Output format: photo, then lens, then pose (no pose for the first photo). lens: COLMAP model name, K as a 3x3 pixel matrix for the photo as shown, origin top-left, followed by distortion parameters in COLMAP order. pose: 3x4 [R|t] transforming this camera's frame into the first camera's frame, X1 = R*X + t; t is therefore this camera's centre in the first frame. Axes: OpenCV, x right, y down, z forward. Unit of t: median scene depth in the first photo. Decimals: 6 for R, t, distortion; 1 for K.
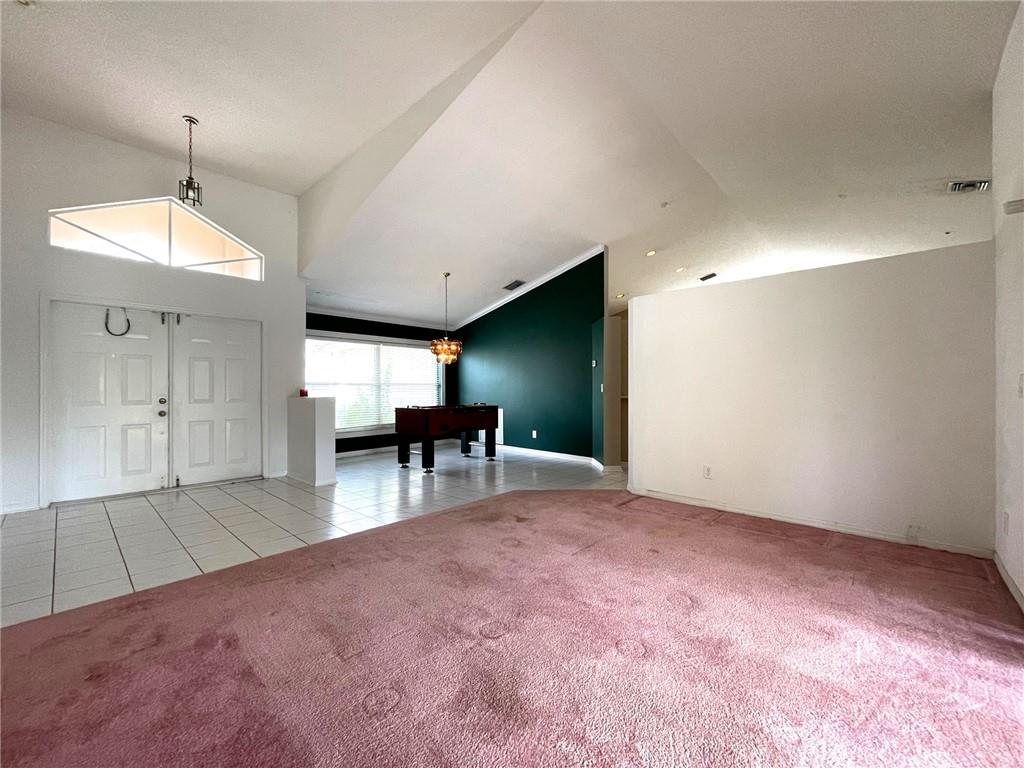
lens RADIAL K [[419.1, 0, 510.2], [0, 419.1, 388.7], [0, 0, 1]] dist [-0.000622, 0.000439]
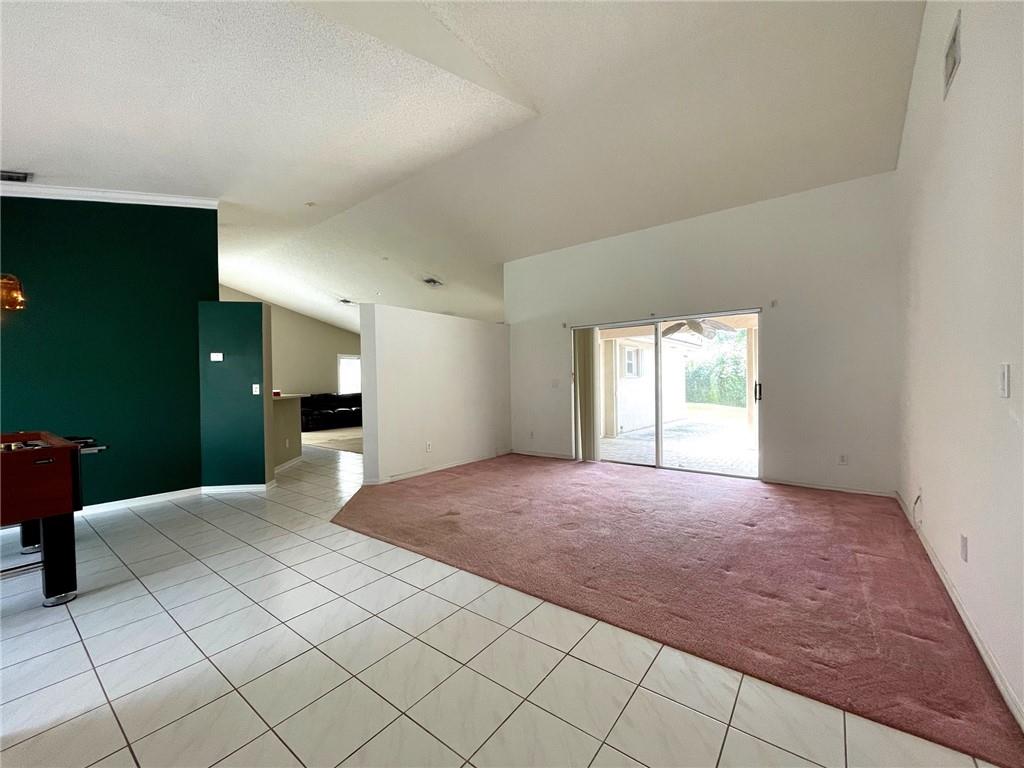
lens RADIAL K [[419.1, 0, 512.9], [0, 419.1, 384.7], [0, 0, 1]] dist [-0.000622, 0.000439]
pose [[-0.110057, -0.002577, 0.993922, -0.894134], [0.020007, 0.999788, 0.004807, -0.005058], [-0.993724, 0.020414, -0.109982, 0.848445]]
